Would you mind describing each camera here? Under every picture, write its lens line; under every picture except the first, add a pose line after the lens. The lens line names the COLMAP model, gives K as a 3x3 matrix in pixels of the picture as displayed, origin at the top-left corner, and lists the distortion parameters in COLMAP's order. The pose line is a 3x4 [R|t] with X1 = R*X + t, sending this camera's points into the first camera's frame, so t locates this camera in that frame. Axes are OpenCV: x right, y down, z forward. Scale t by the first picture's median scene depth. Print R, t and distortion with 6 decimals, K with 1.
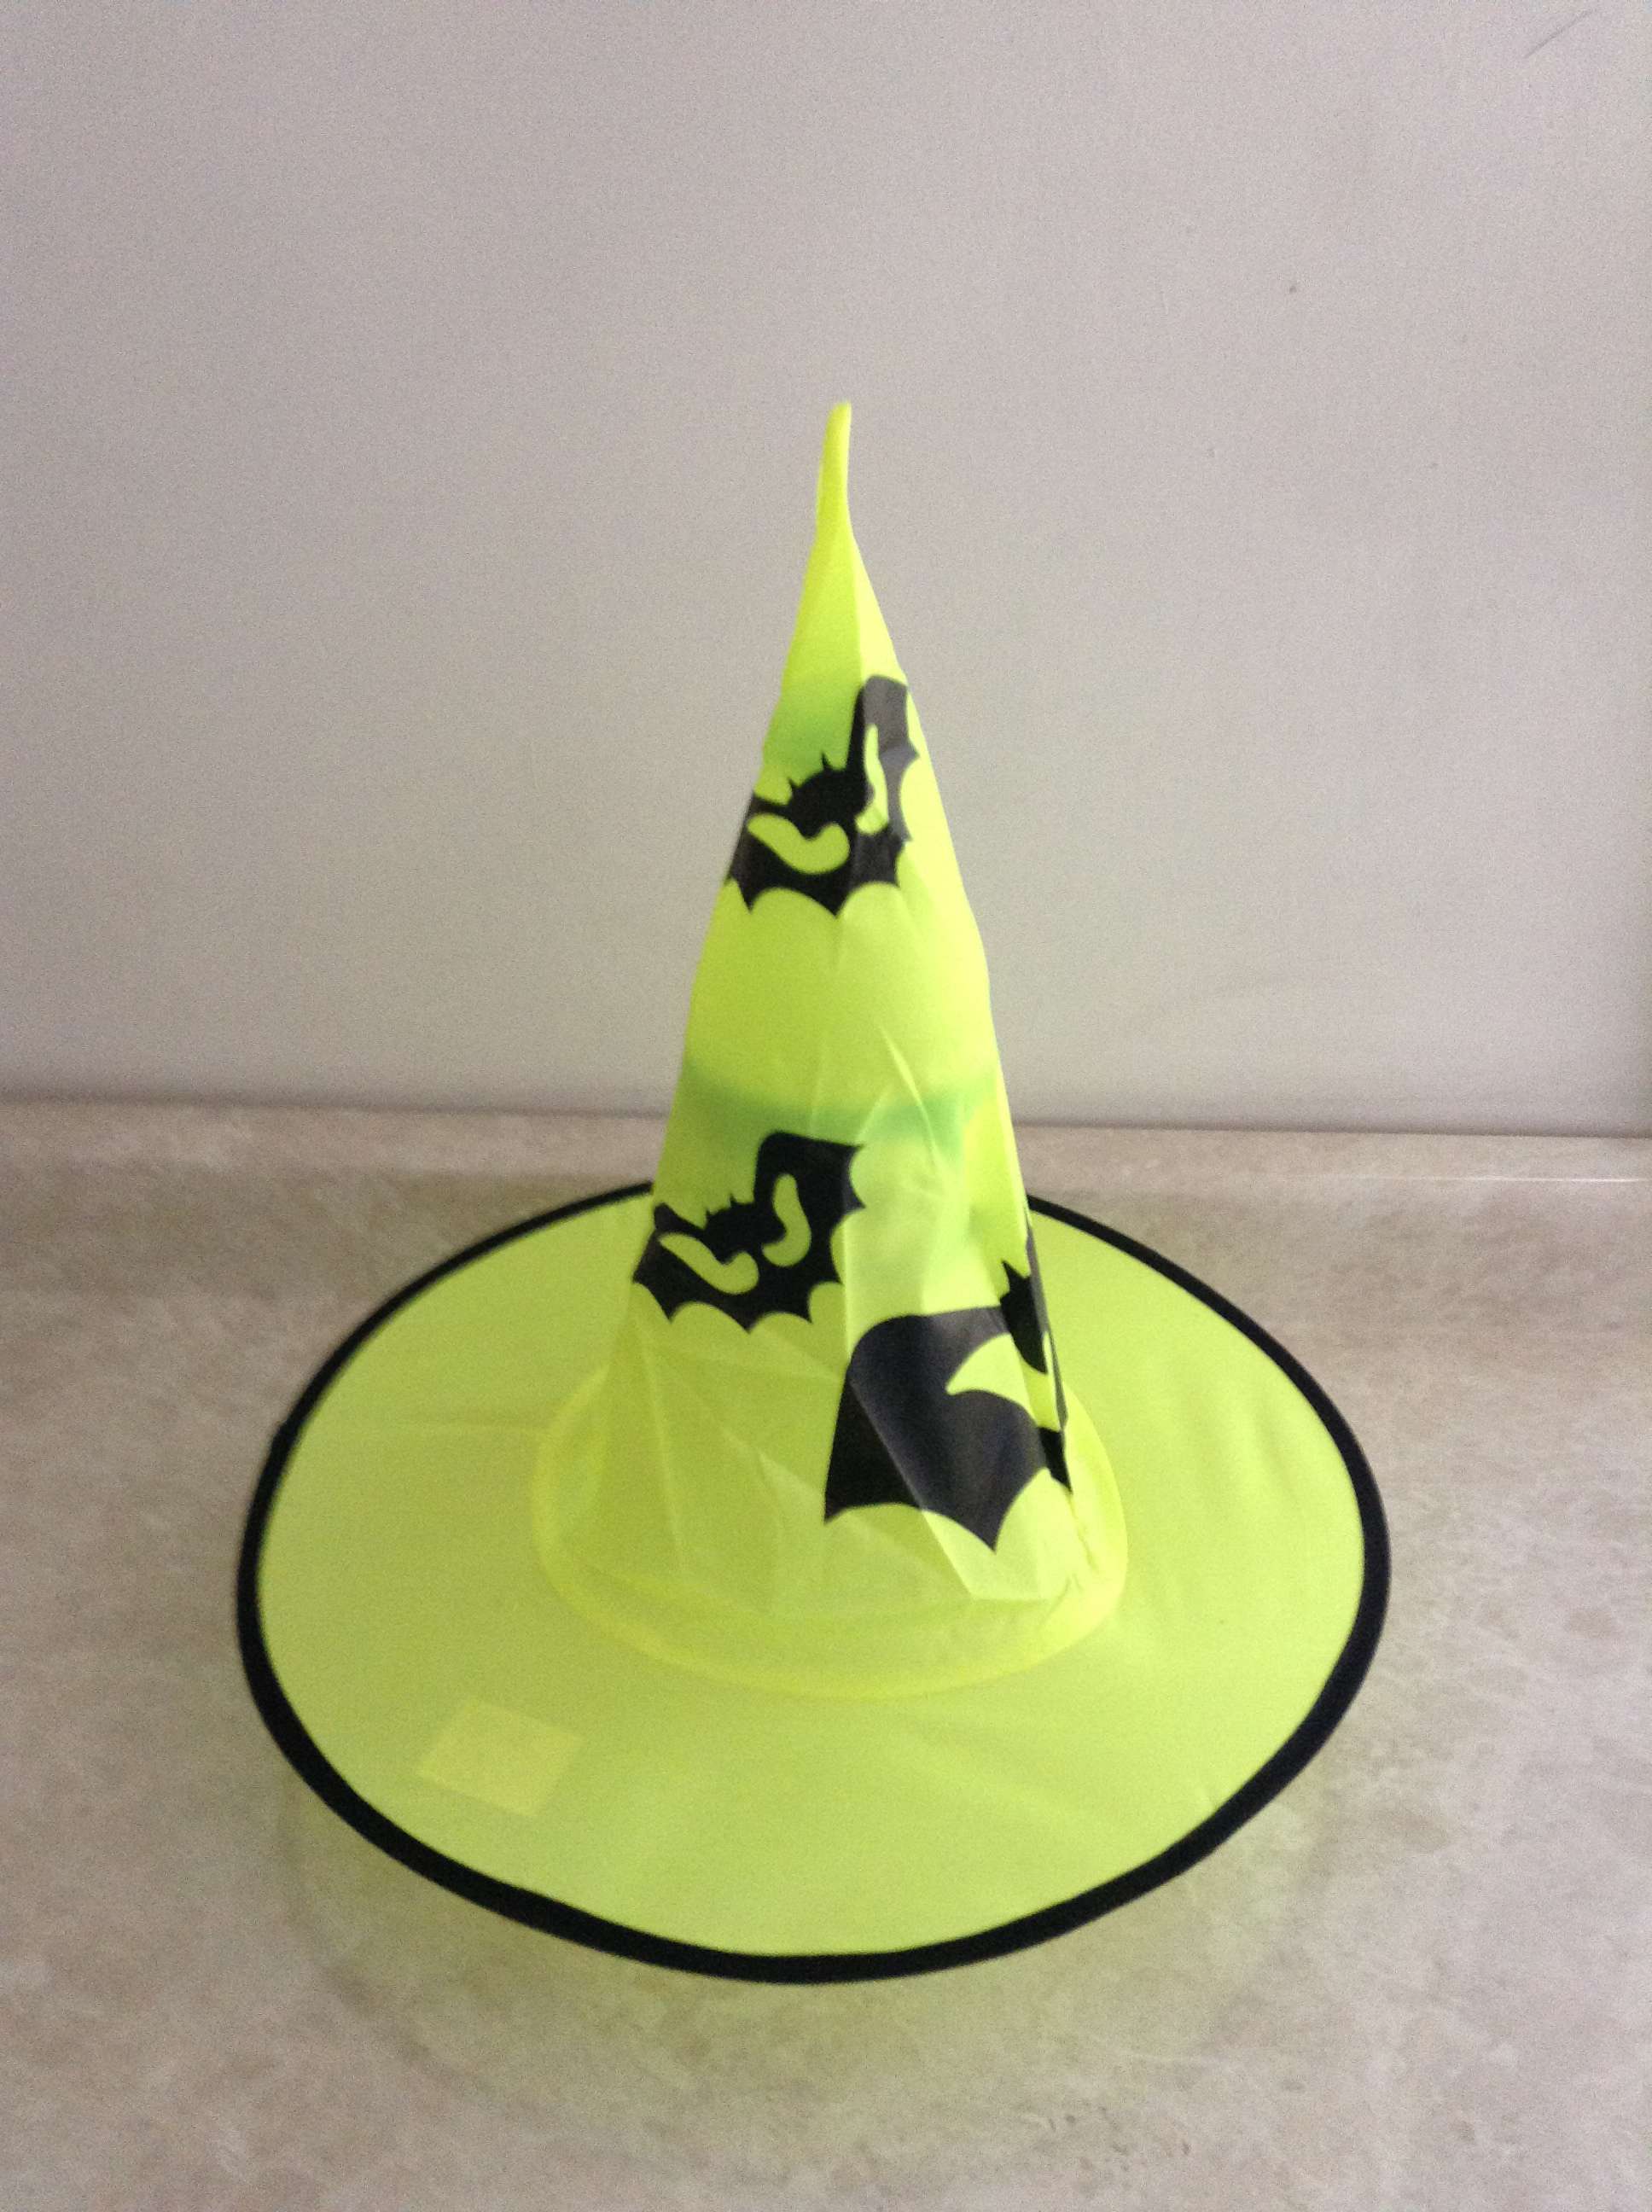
lens RADIAL K [[2100.4, 0, 826.0], [0, 2100.4, 1106.0], [0, 0, 1]] dist [0.154451, -0.351090]
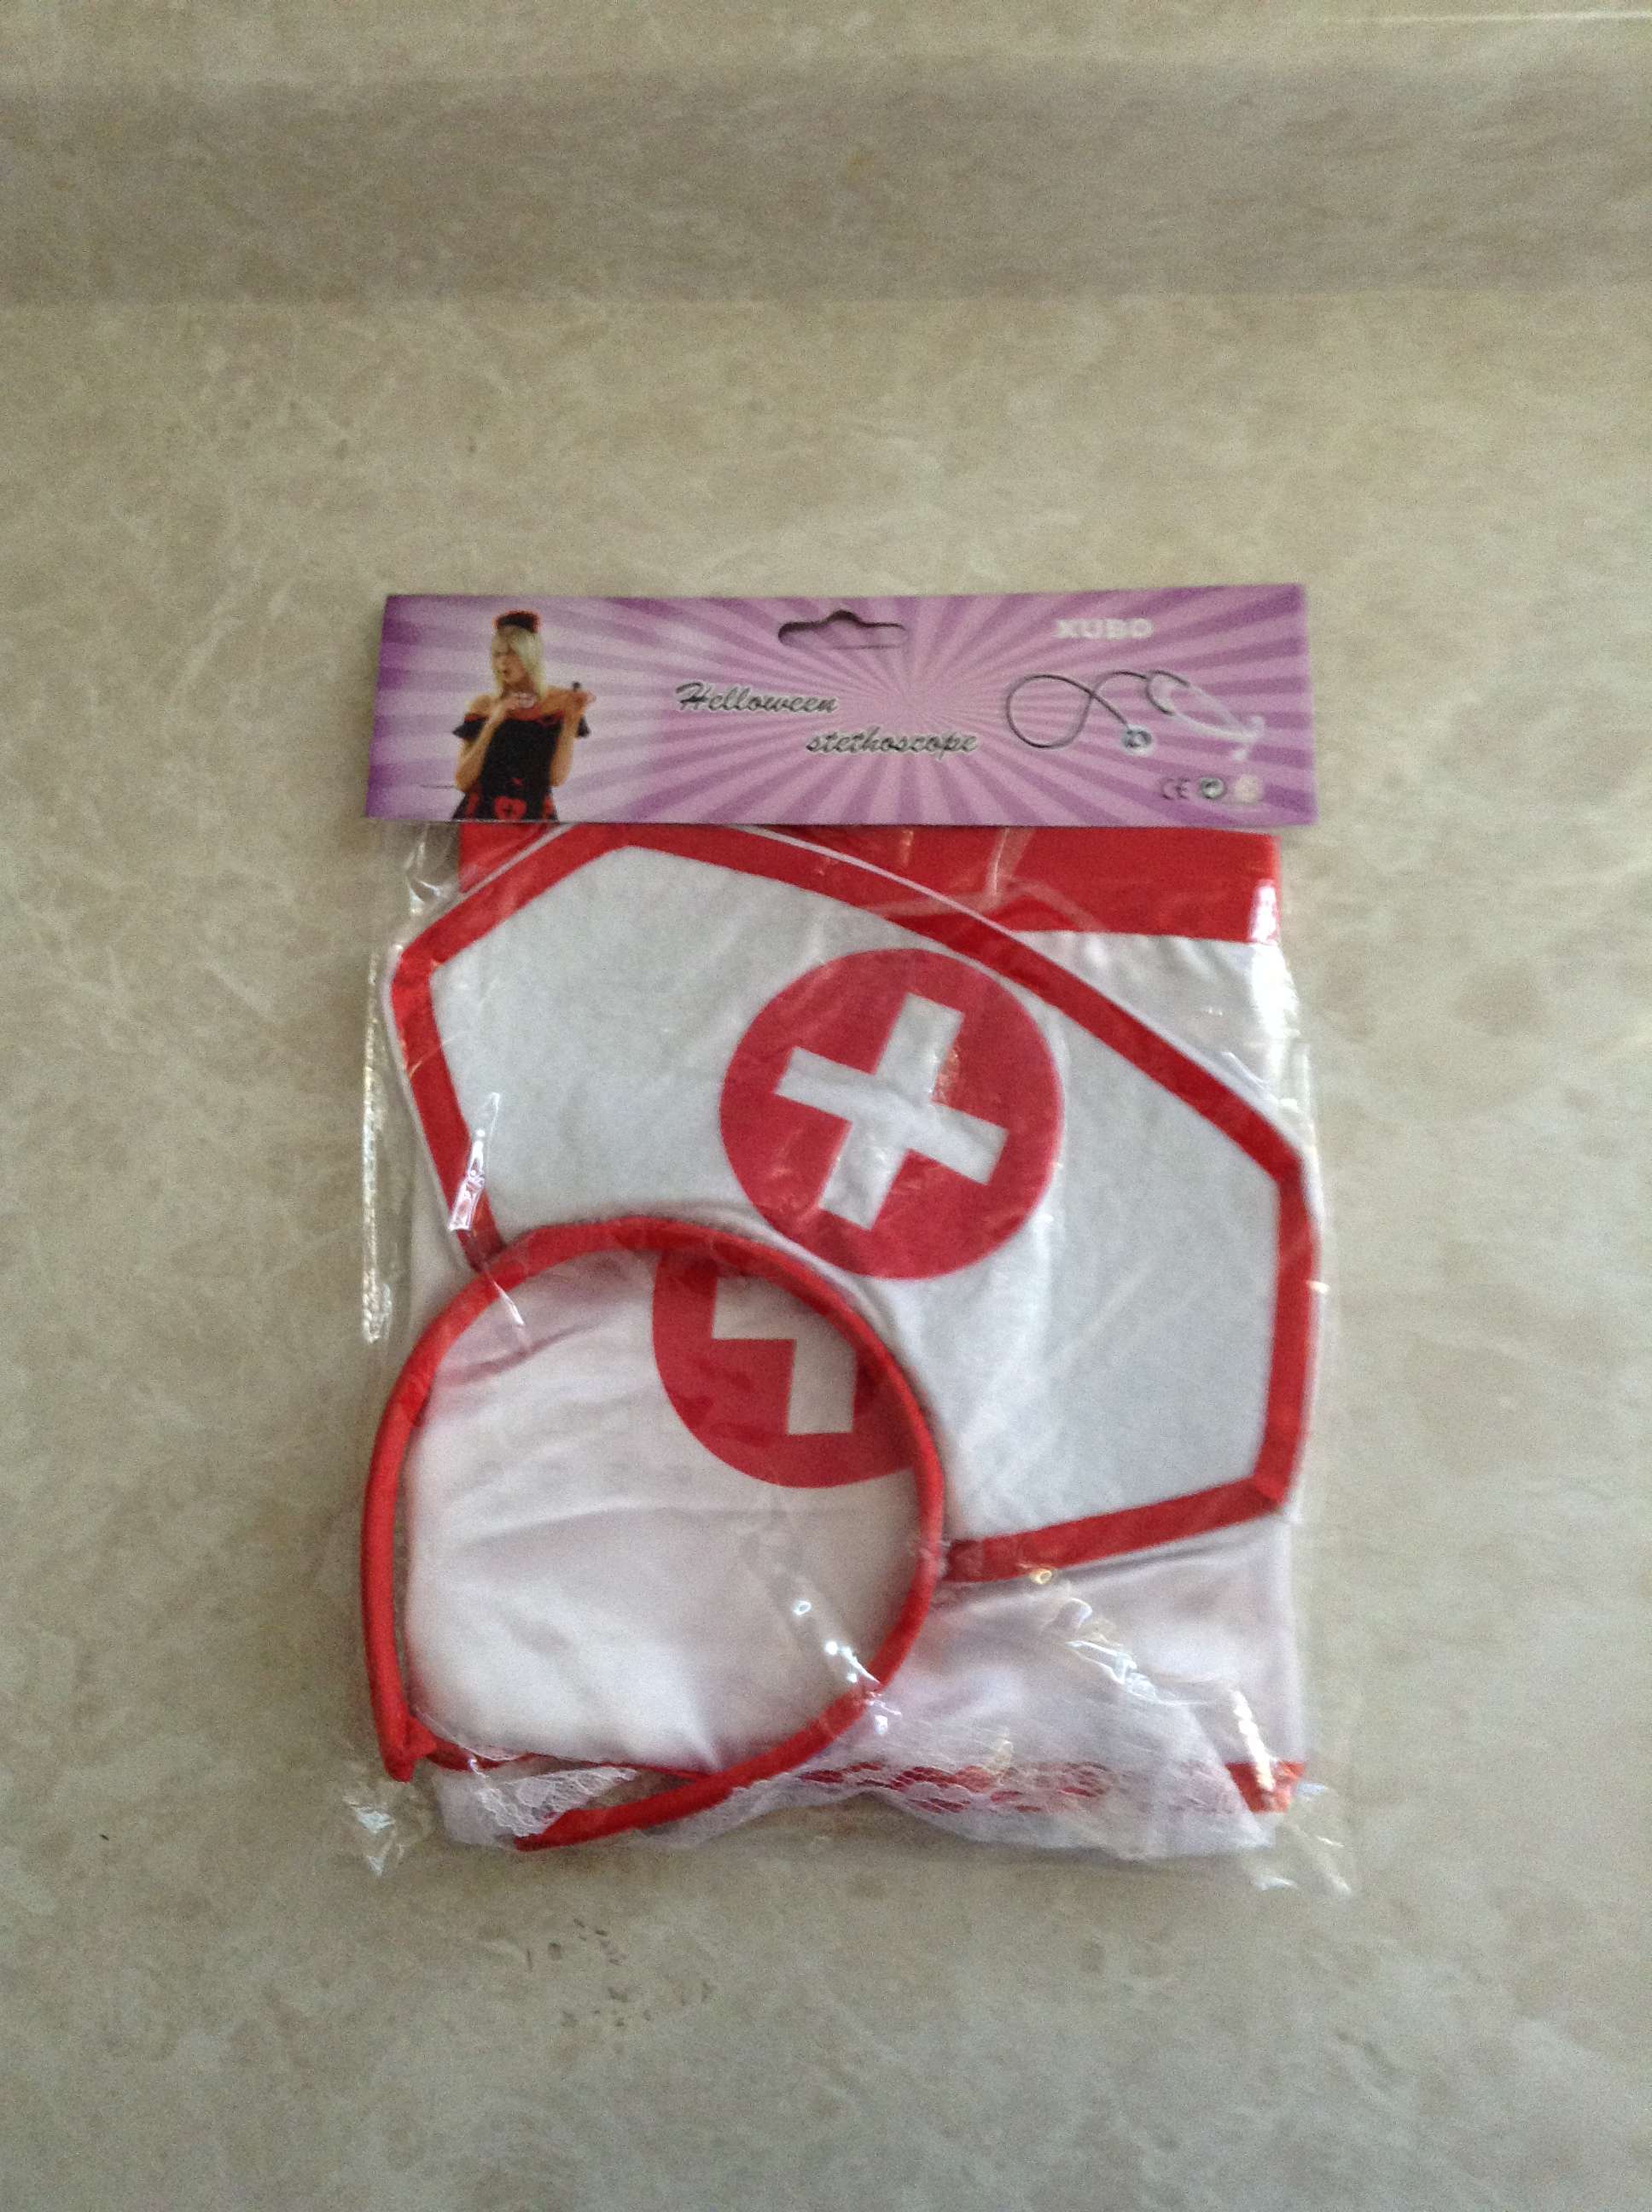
lens RADIAL K [[2100.4, 0, 826.0], [0, 2100.4, 1106.0], [0, 0, 1]] dist [0.154451, -0.351090]
pose [[0.998287, -0.021967, -0.054234, 0.181490], [0.055071, 0.665950, 0.743961, -0.186350], [0.019775, -0.745673, 0.666019, 0.520377]]
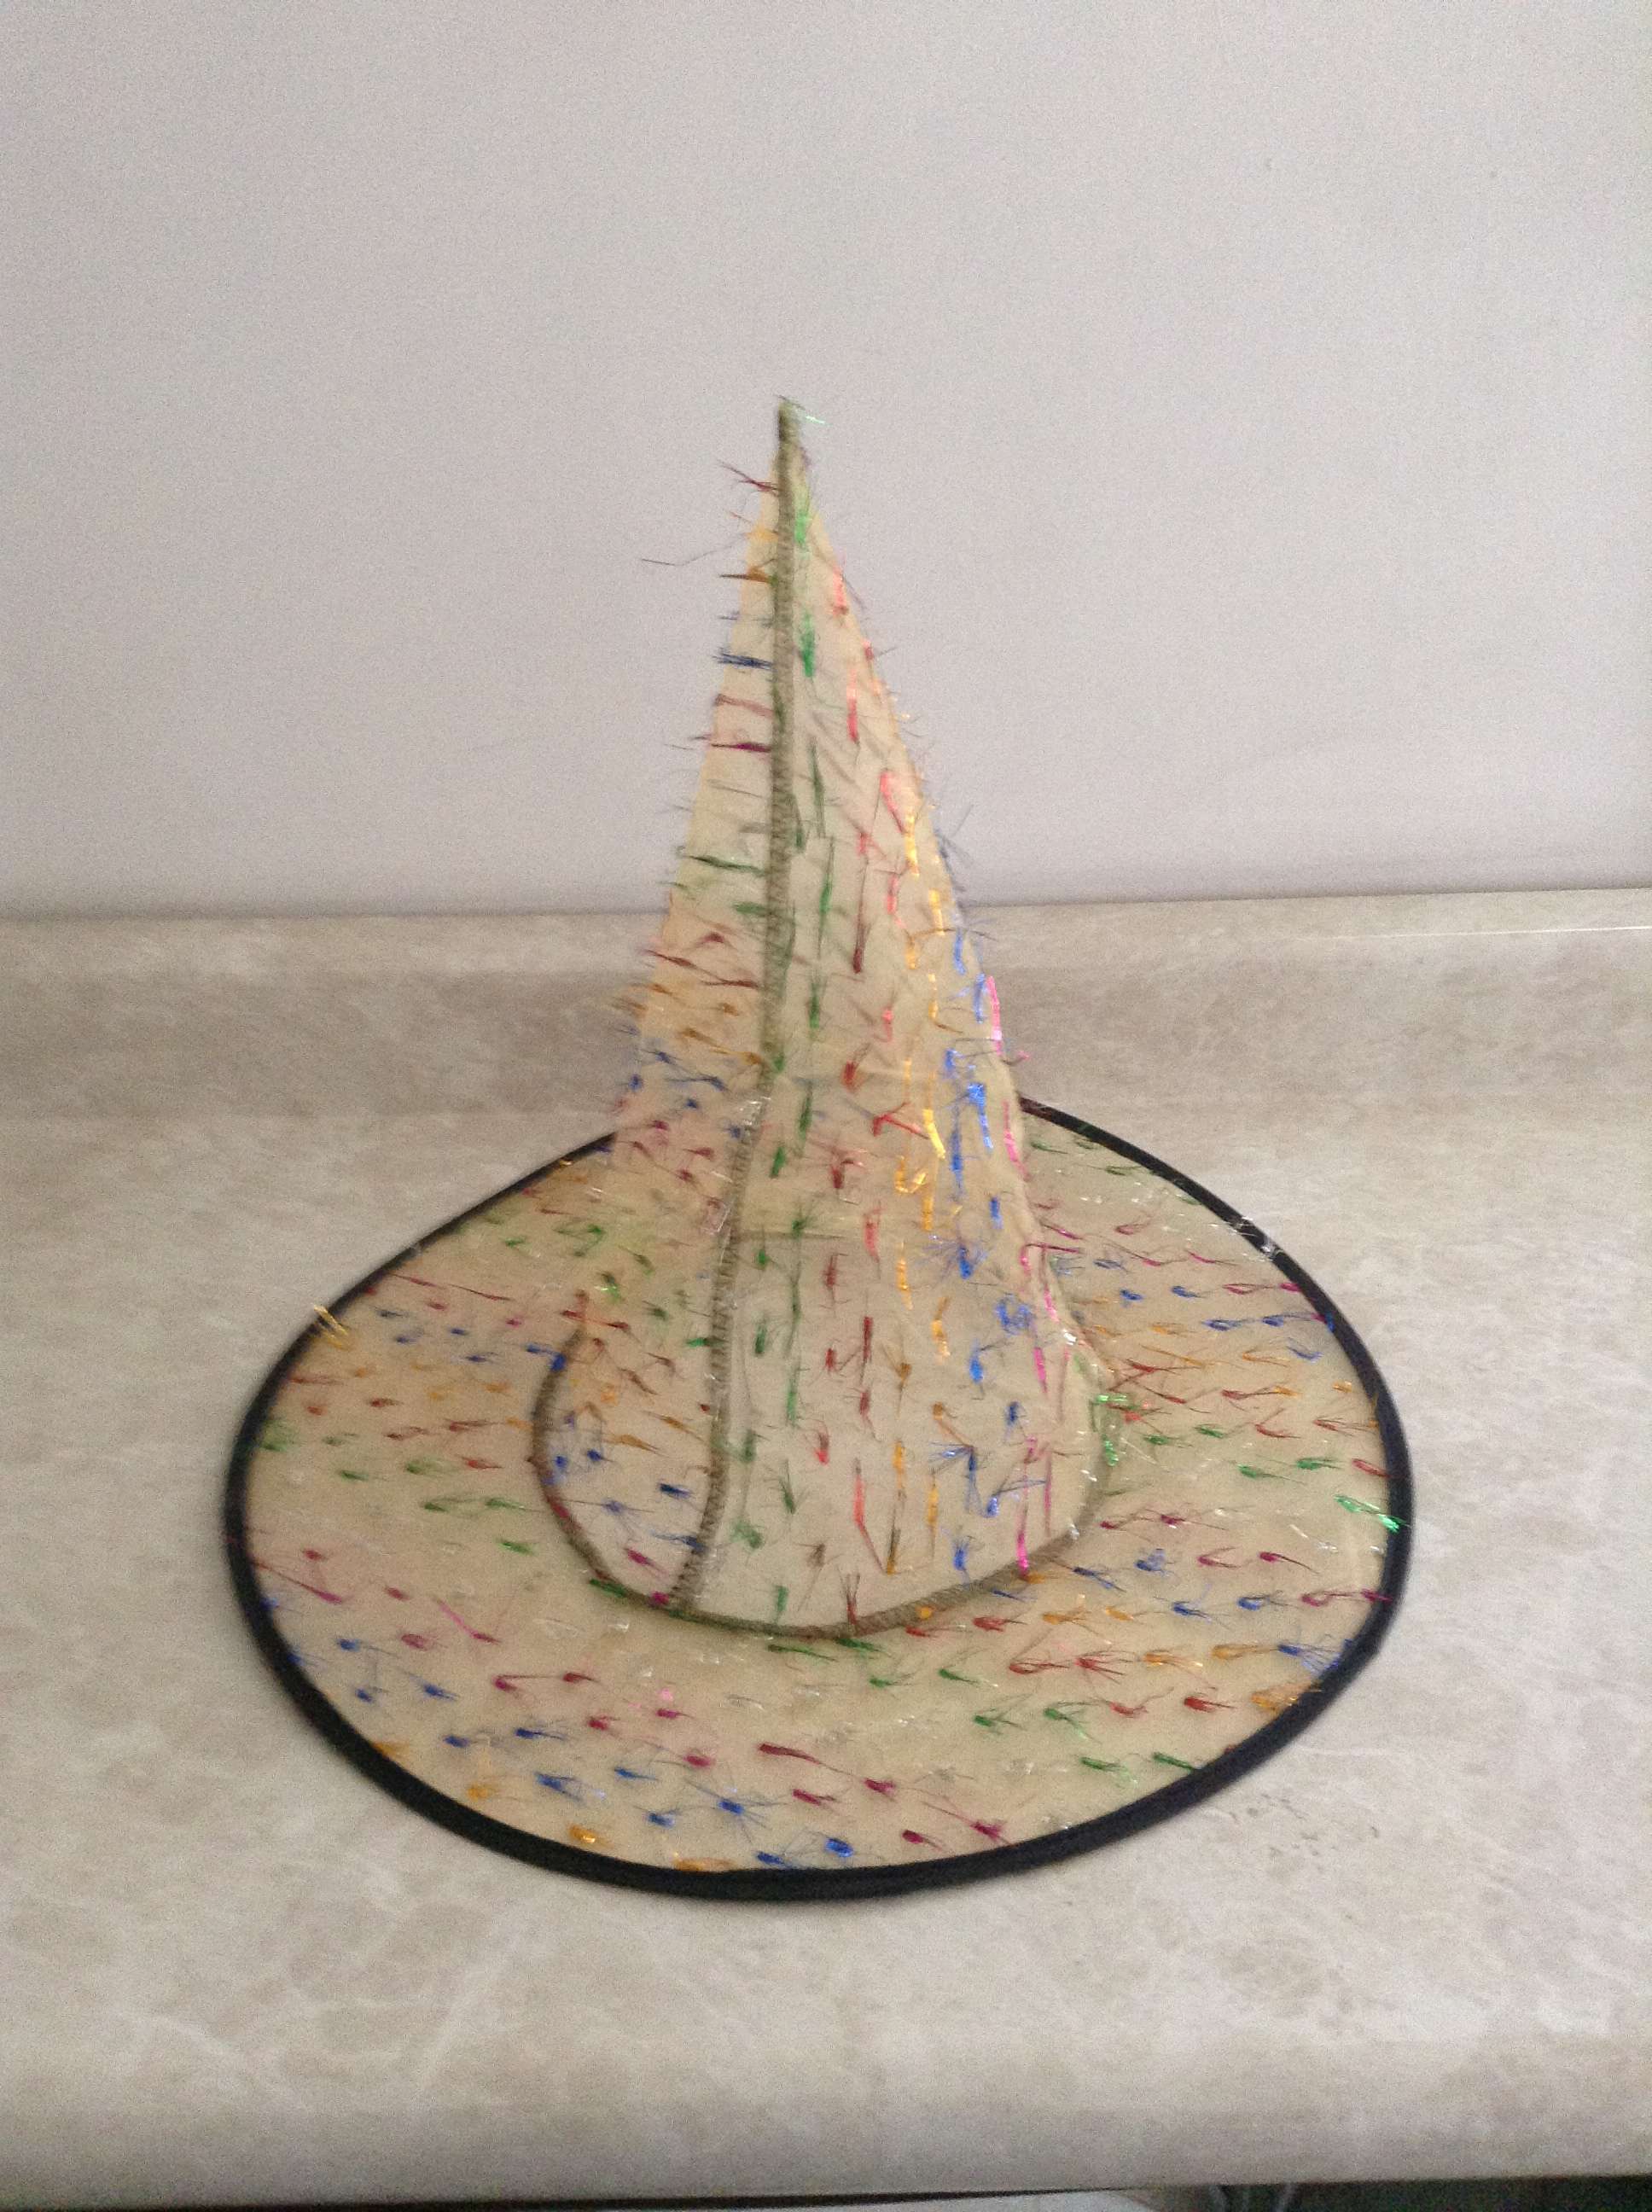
lens RADIAL K [[2100.4, 0, 826.0], [0, 2100.4, 1106.0], [0, 0, 1]] dist [0.154451, -0.351090]
pose [[0.998386, -0.038403, 0.041836, -0.076321], [0.037919, 0.999205, 0.012297, 0.096679], [-0.042275, -0.010691, 0.999049, 0.031996]]
